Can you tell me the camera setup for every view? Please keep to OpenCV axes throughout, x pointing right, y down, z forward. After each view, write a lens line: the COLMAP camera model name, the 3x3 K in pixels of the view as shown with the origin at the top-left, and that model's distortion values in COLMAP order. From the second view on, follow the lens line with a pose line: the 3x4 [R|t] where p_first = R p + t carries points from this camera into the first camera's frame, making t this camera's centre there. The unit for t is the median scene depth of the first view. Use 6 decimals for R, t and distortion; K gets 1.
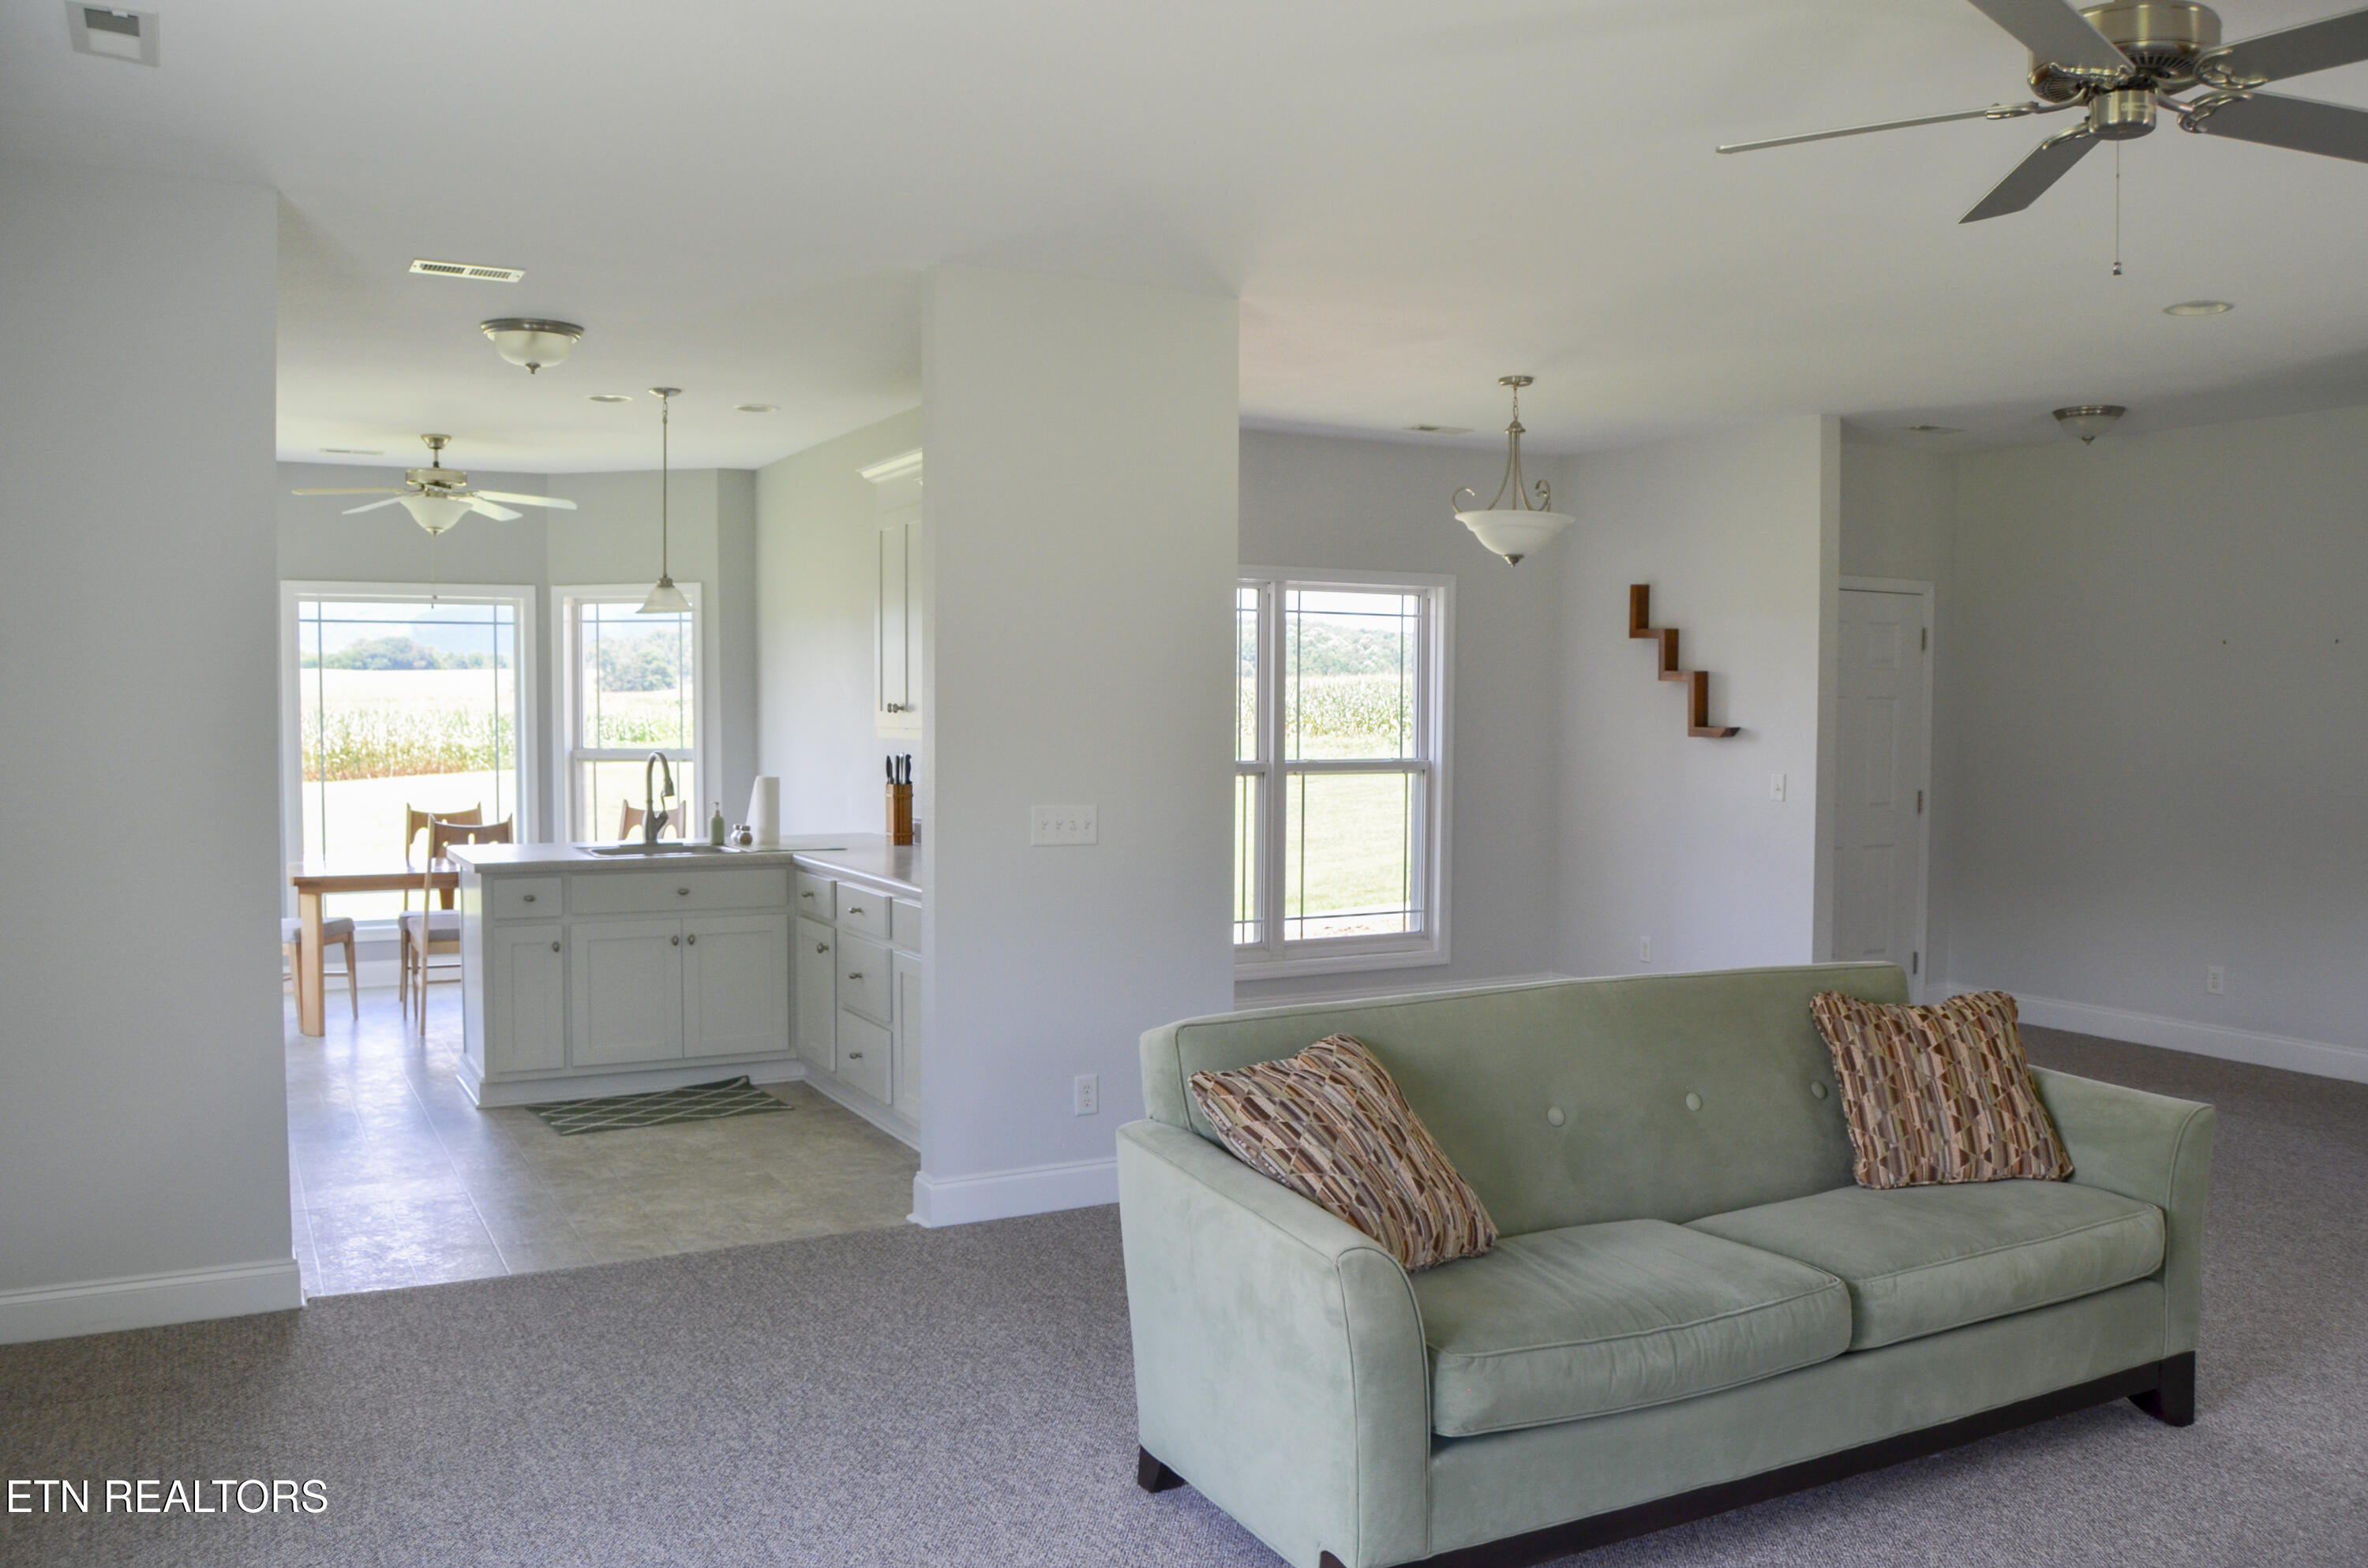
lens RADIAL K [[1879.6, 0, 1185.4], [0, 1879.6, 797.0], [0, 0, 1]] dist [-0.092736, 0.002960]
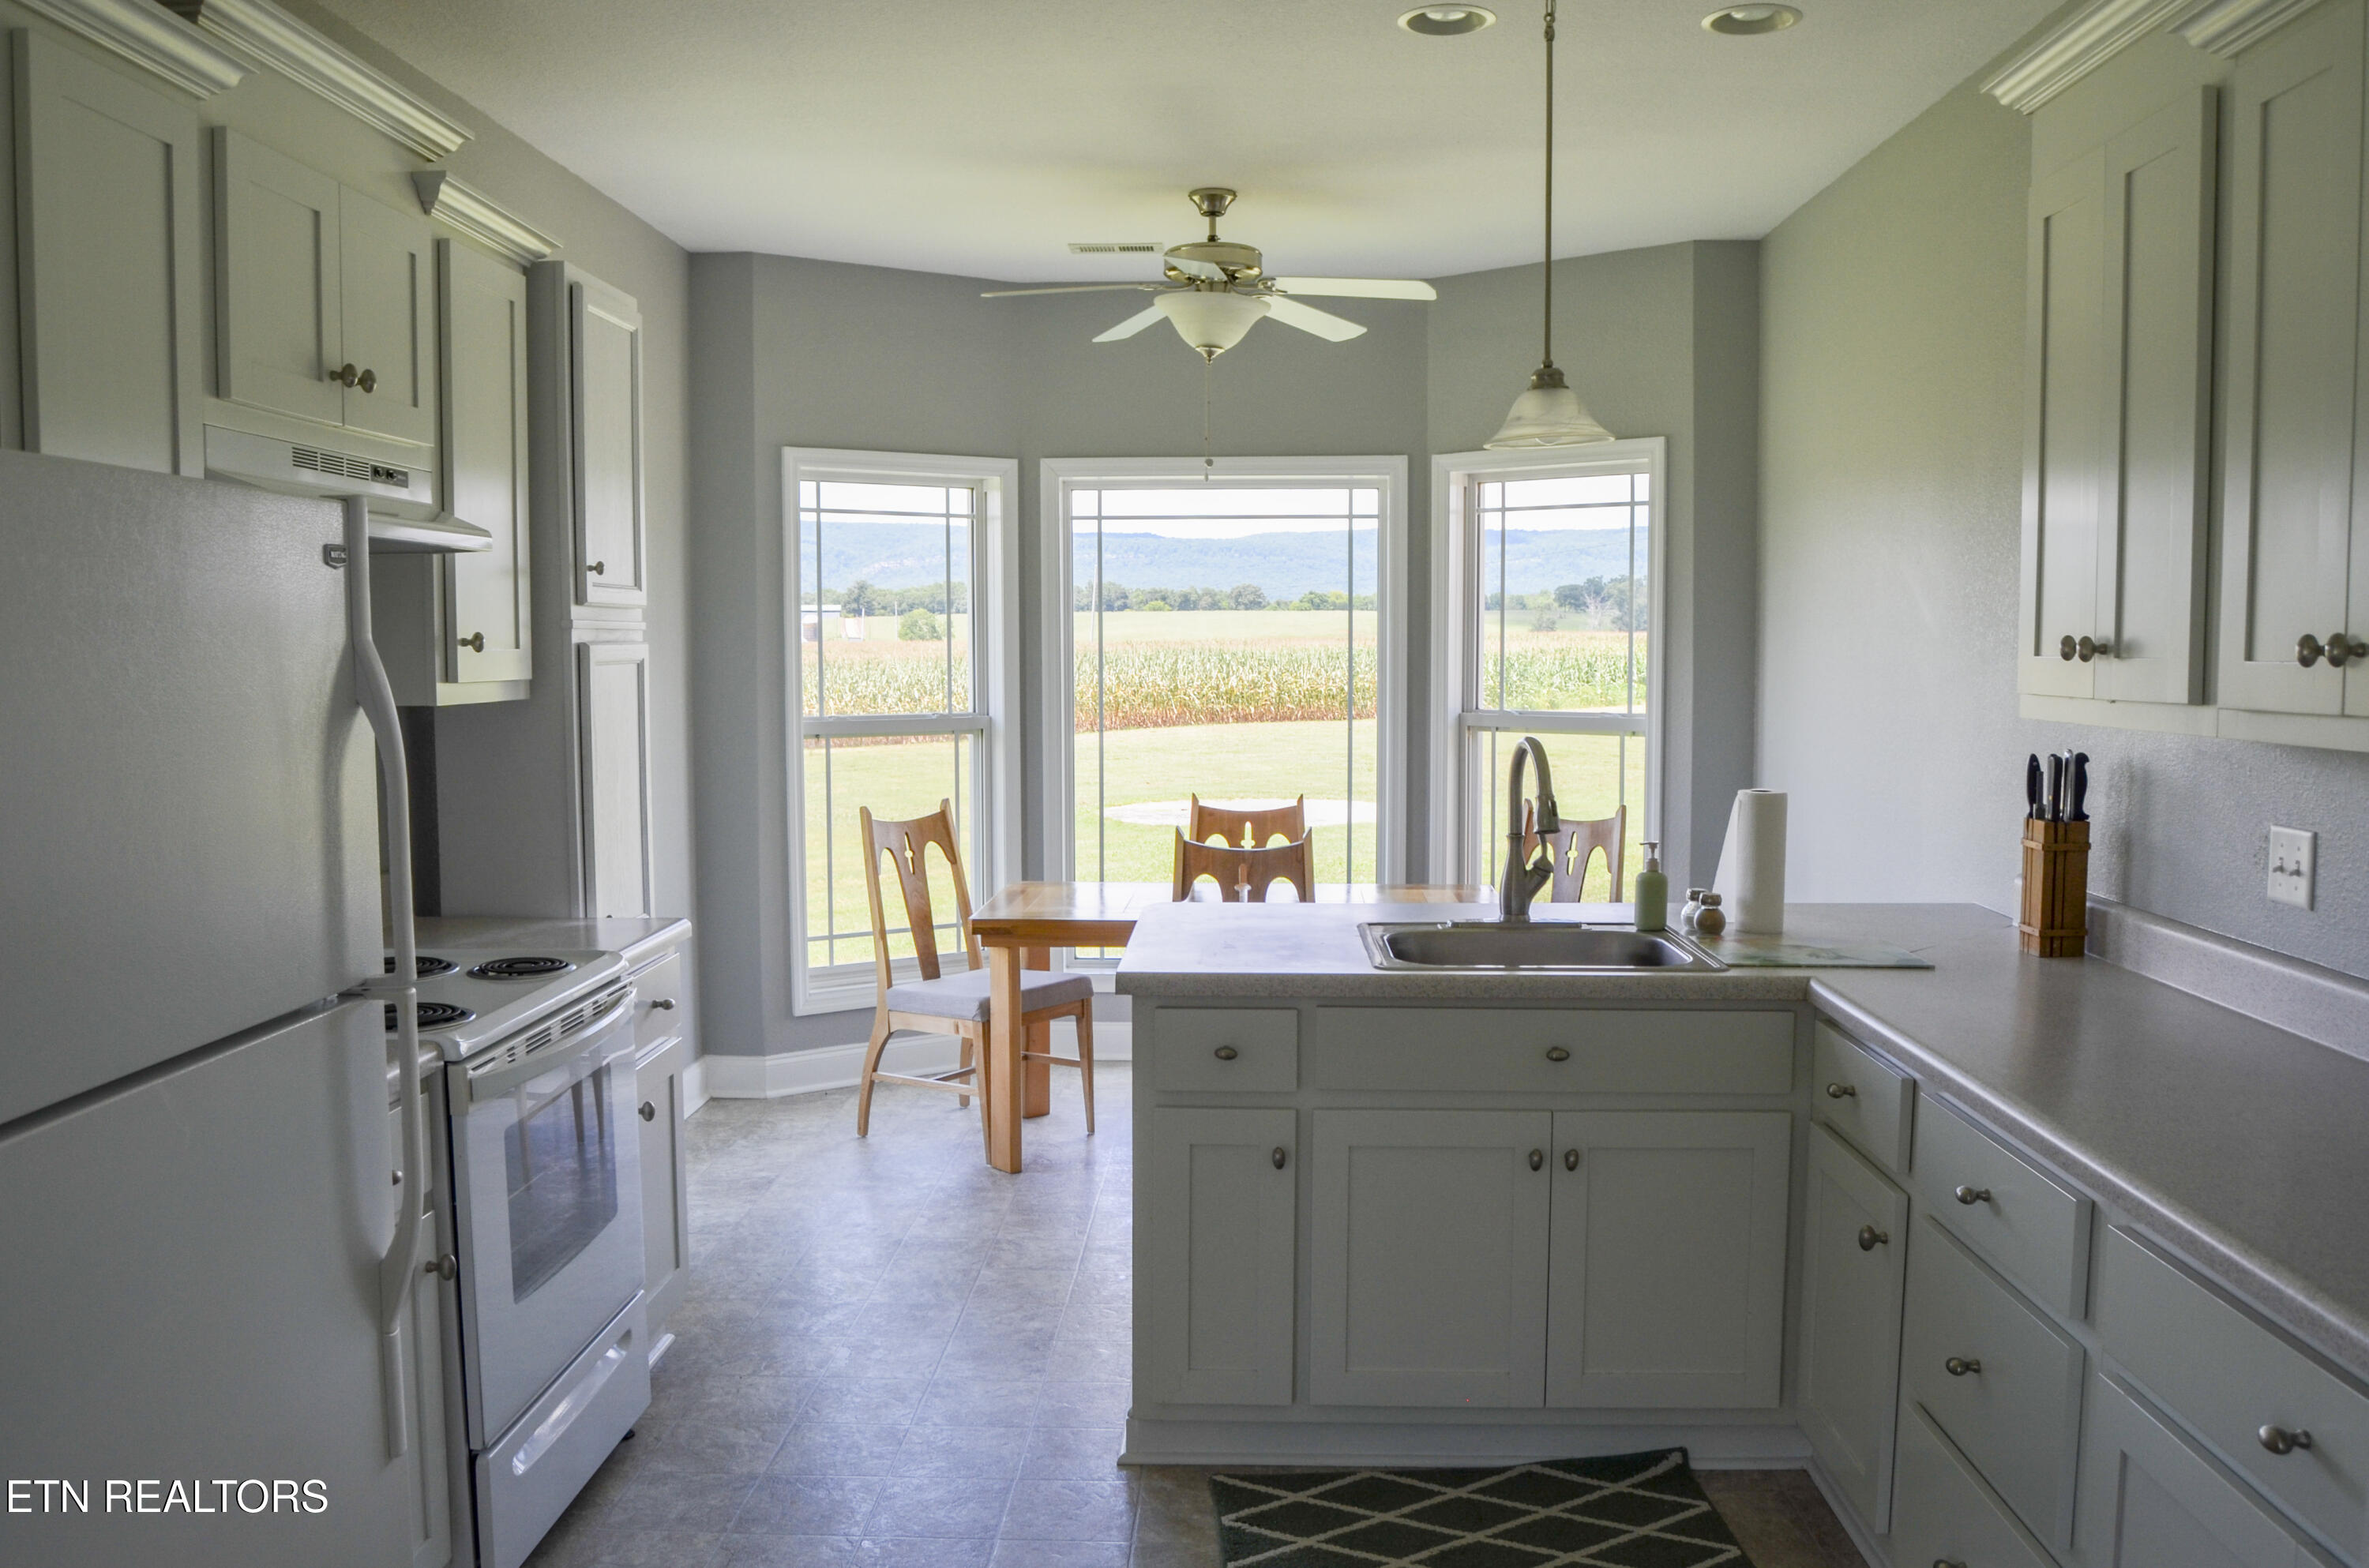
lens RADIAL K [[1880.4, 0, 1185.9], [0, 1880.4, 797.0], [0, 0, 1]] dist [-0.092736, 0.002960]
pose [[0.862017, 0.037771, -0.505470, -0.110369], [-0.021672, 0.999054, 0.037695, -0.024334], [0.506416, -0.021539, 0.862020, 0.519510]]
